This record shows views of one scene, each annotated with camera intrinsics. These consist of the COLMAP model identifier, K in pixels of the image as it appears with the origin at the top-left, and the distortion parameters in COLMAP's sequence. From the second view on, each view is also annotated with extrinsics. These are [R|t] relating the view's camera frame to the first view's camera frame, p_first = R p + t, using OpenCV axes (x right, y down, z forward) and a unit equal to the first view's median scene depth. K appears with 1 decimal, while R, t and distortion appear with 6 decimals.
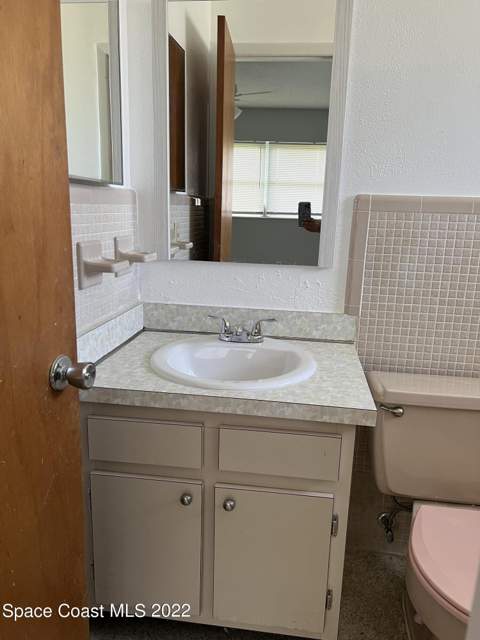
lens RADIAL K [[471.4, 0, 240.0], [0, 471.4, 320.0], [0, 0, 1]] dist [0.001207, -0.007005]
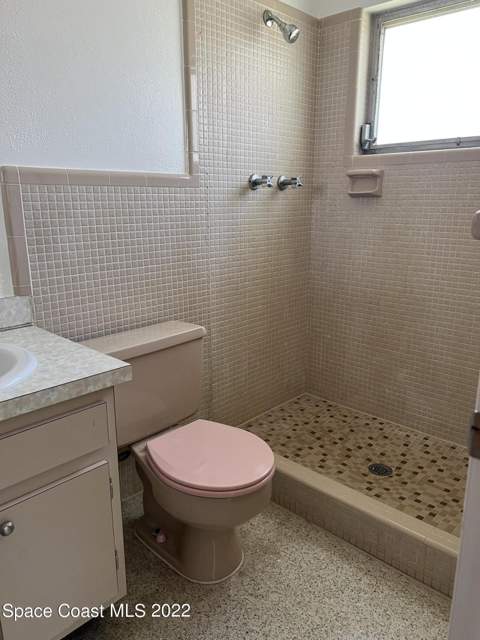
lens RADIAL K [[471.4, 0, 240.0], [0, 471.4, 320.0], [0, 0, 1]] dist [0.001207, -0.007005]
pose [[0.588711, -0.230766, 0.774704, -0.279251], [0.201184, 0.970056, 0.136074, -0.005471], [-0.782908, 0.075749, 0.617509, 0.087959]]
